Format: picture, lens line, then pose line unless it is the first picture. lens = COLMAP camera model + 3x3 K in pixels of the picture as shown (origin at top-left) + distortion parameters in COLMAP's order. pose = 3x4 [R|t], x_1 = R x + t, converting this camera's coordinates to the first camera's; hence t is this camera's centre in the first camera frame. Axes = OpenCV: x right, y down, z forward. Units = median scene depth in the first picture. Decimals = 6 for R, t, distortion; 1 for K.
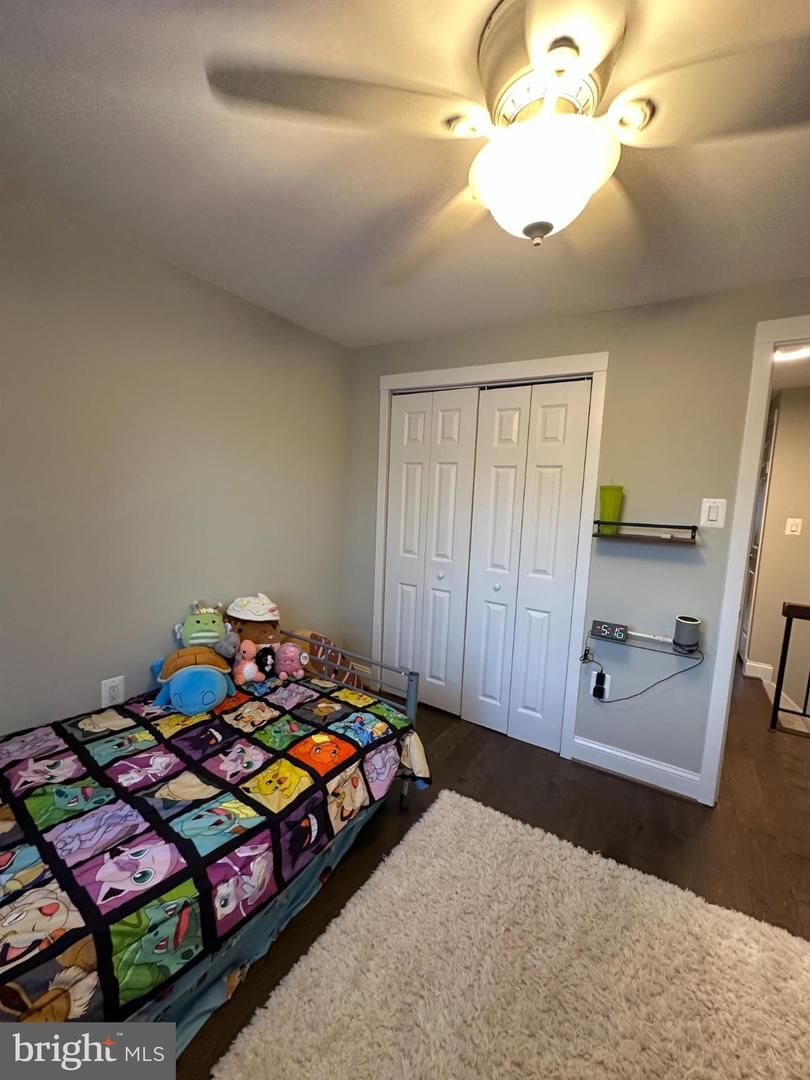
lens RADIAL K [[432.6, 0, 406.9], [0, 432.6, 541.0], [0, 0, 1]] dist [-0.002388, -0.000141]
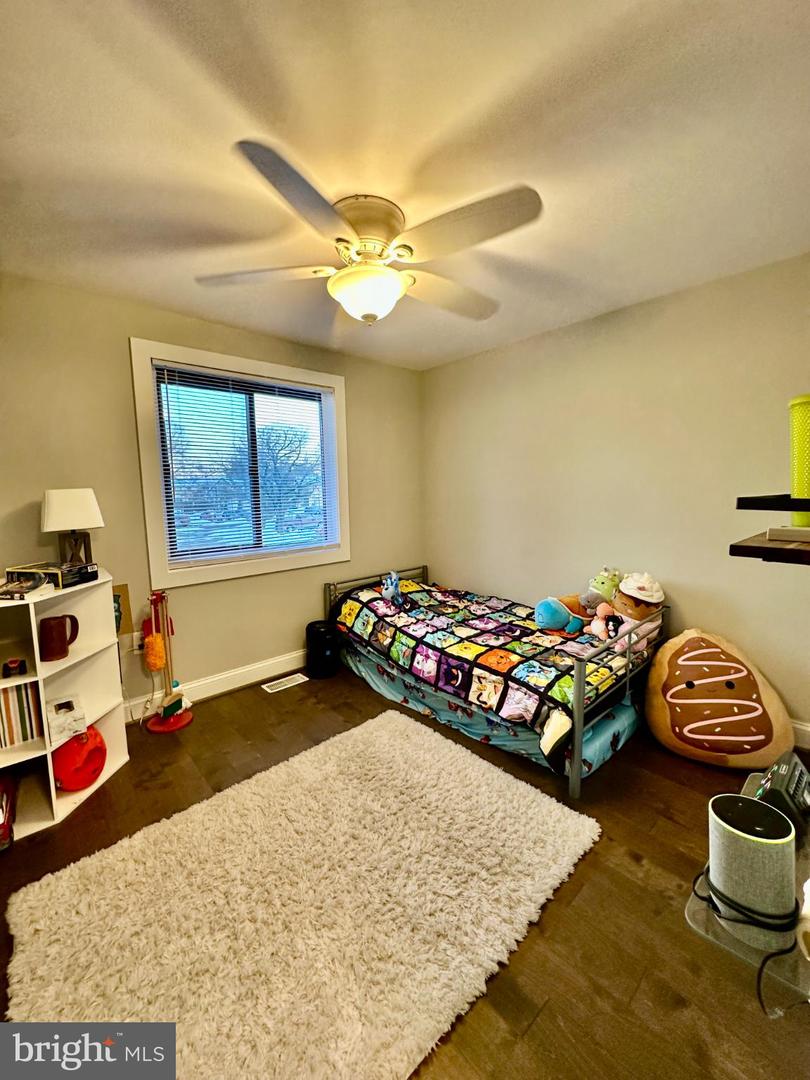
lens RADIAL K [[432.6, 0, 407.3], [0, 432.6, 539.0], [0, 0, 1]] dist [-0.002388, -0.000141]
pose [[-0.267344, 0.069813, -0.961069, 1.233396], [-0.102548, 0.989647, 0.100415, -0.010436], [0.958129, 0.125401, -0.257416, 1.044751]]
